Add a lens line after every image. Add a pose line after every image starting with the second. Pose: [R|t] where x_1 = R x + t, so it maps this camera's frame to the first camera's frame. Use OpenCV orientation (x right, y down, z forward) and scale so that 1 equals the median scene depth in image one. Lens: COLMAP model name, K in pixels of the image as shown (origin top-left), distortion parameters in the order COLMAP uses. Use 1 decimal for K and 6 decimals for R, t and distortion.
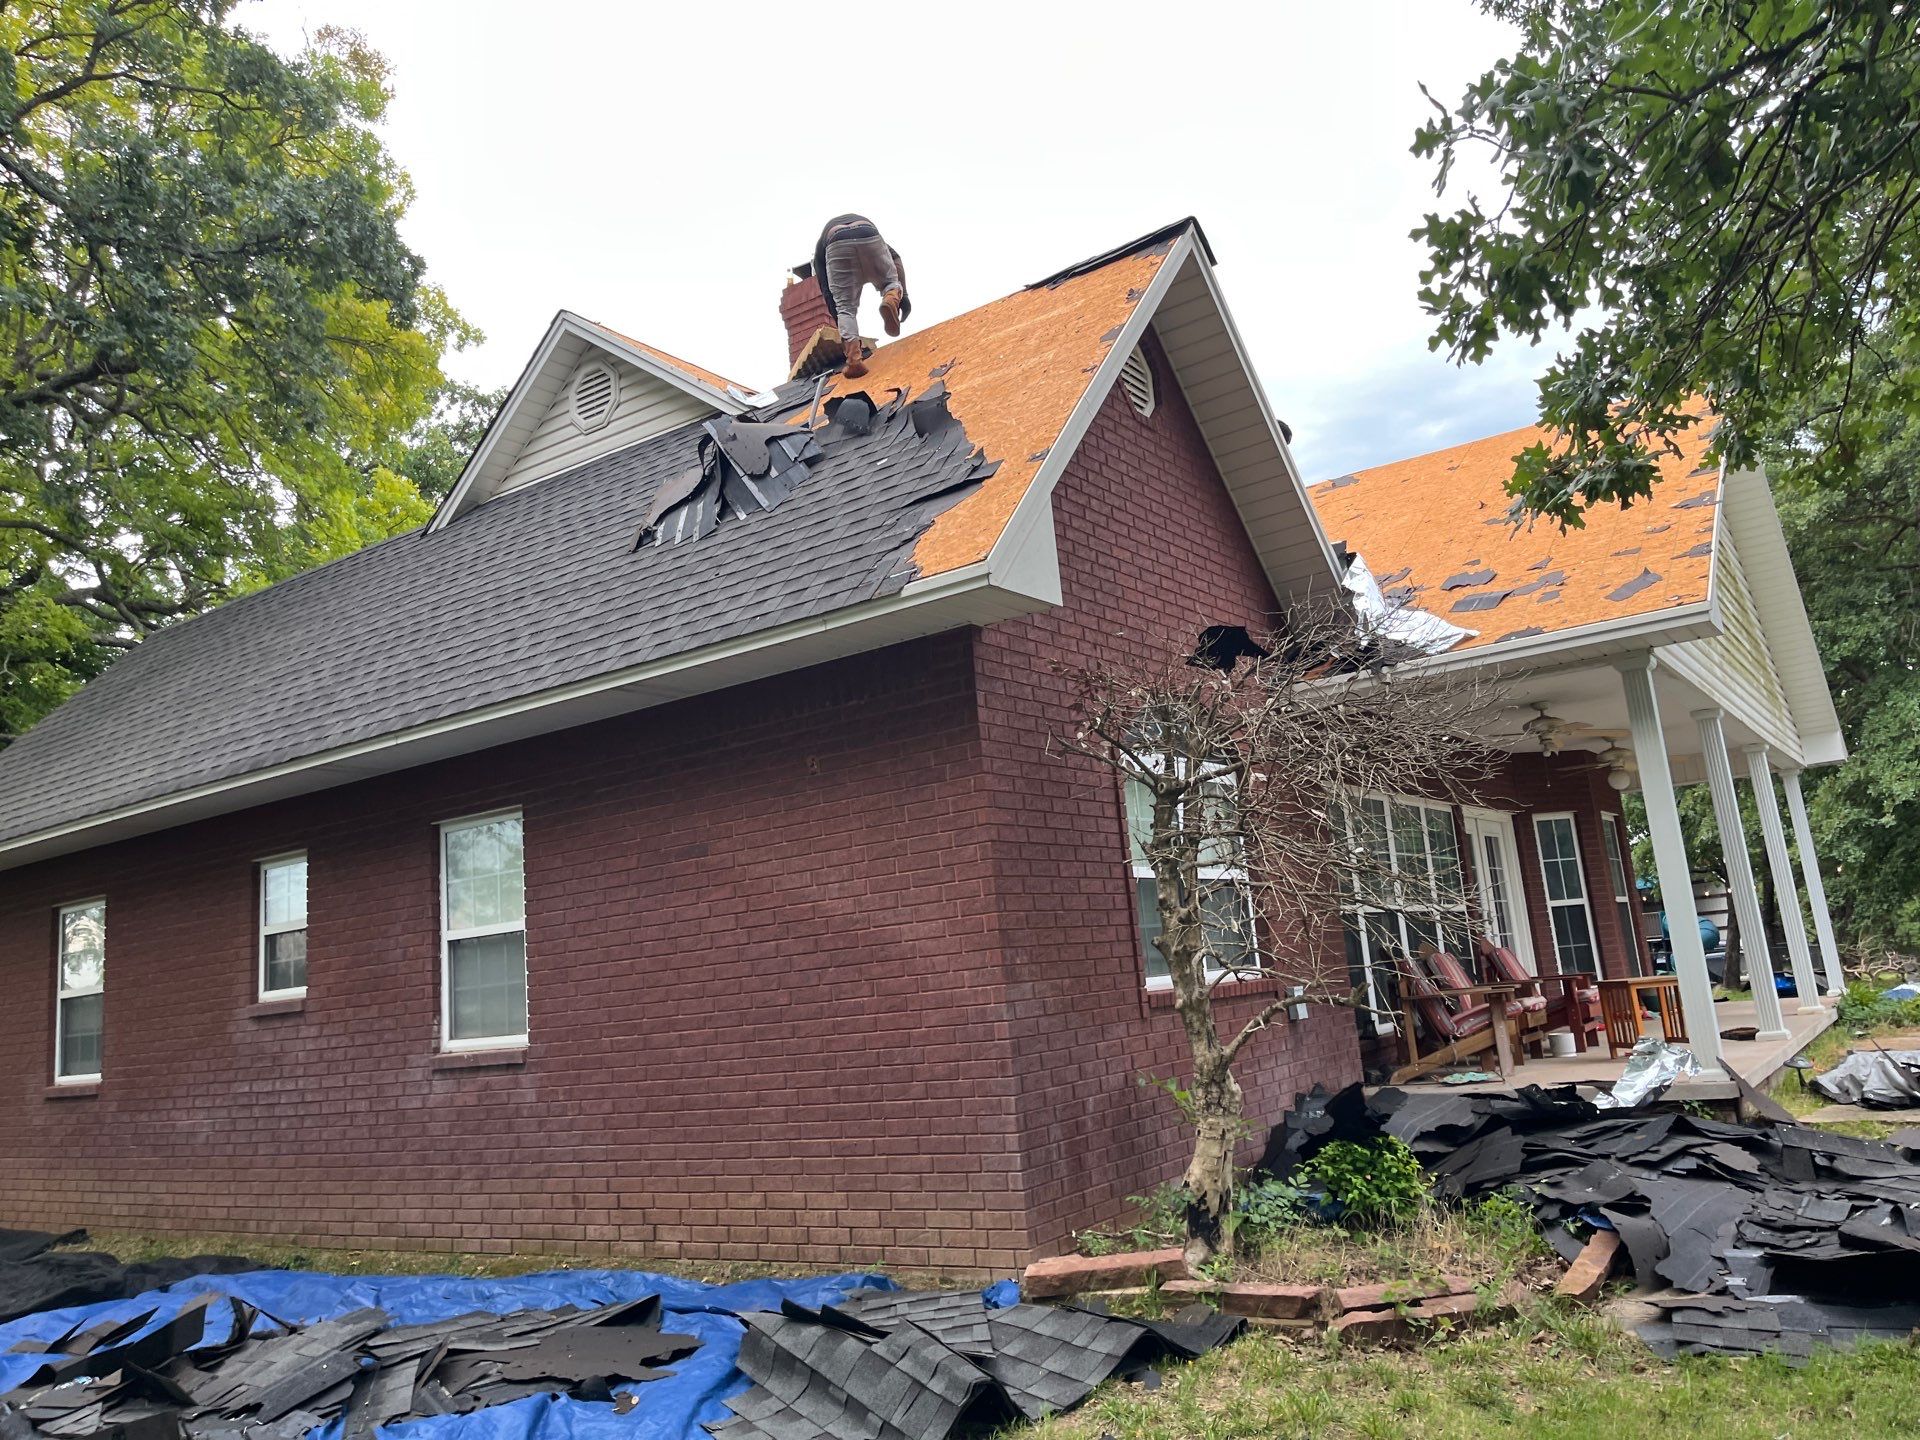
lens RADIAL K [[1426.8, 0, 964.4], [0, 1426.8, 702.1], [0, 0, 1]] dist [0.075804, -0.090987]
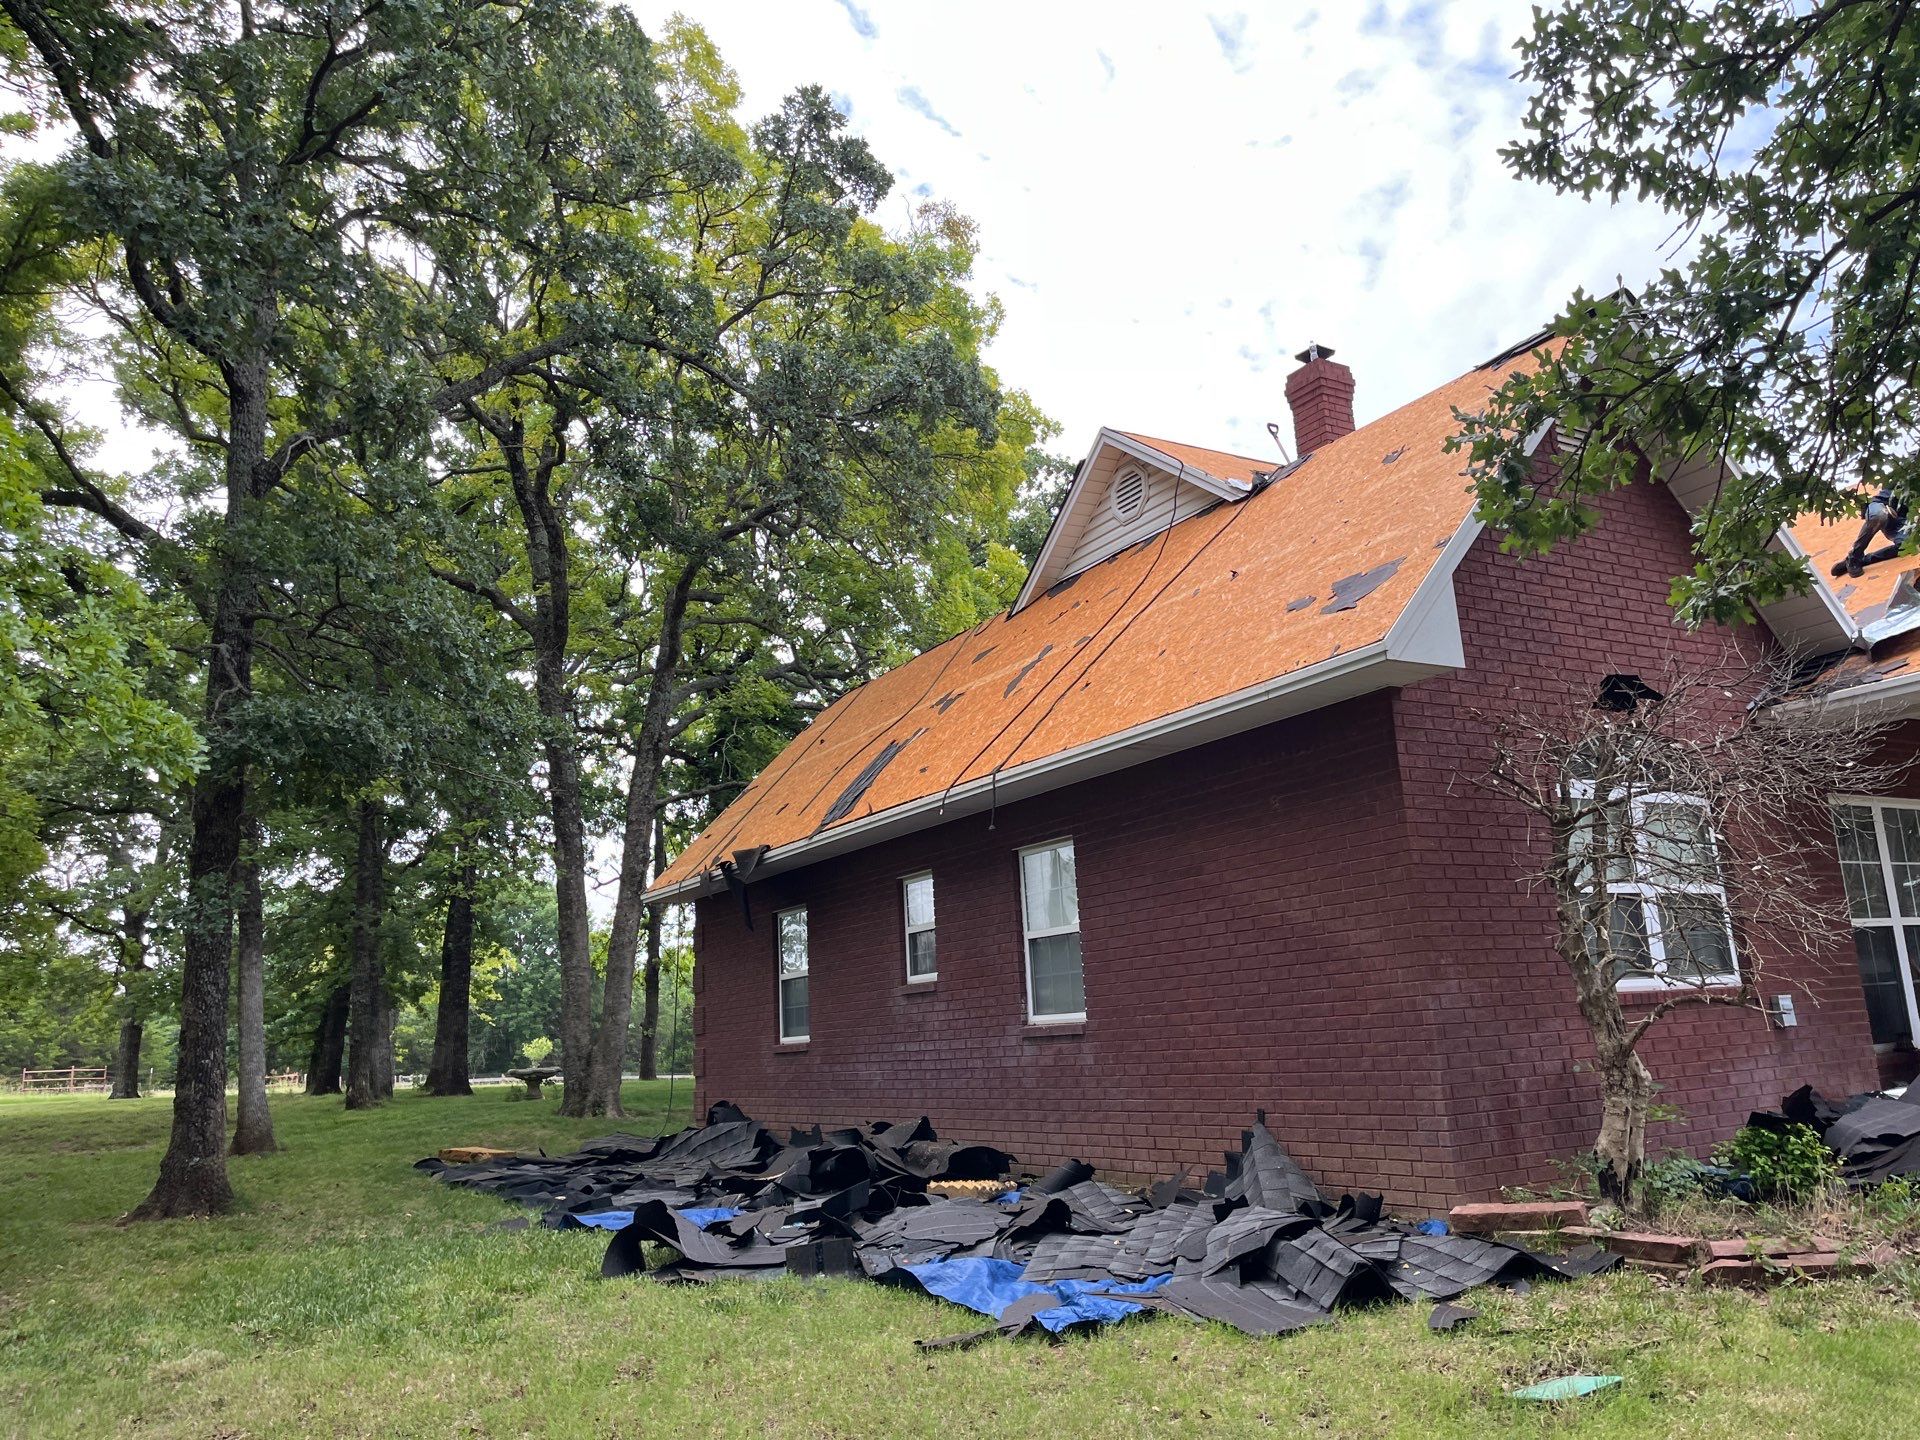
lens RADIAL K [[1414.7, 0, 1001.5], [0, 1414.7, 721.8], [0, 0, 1]] dist [0.079212, -0.083715]
pose [[0.919829, -0.051083, -0.388980, 0.154086], [0.053737, 0.998547, -0.004061, -0.033433], [0.388622, -0.017168, 0.921237, -0.228857]]
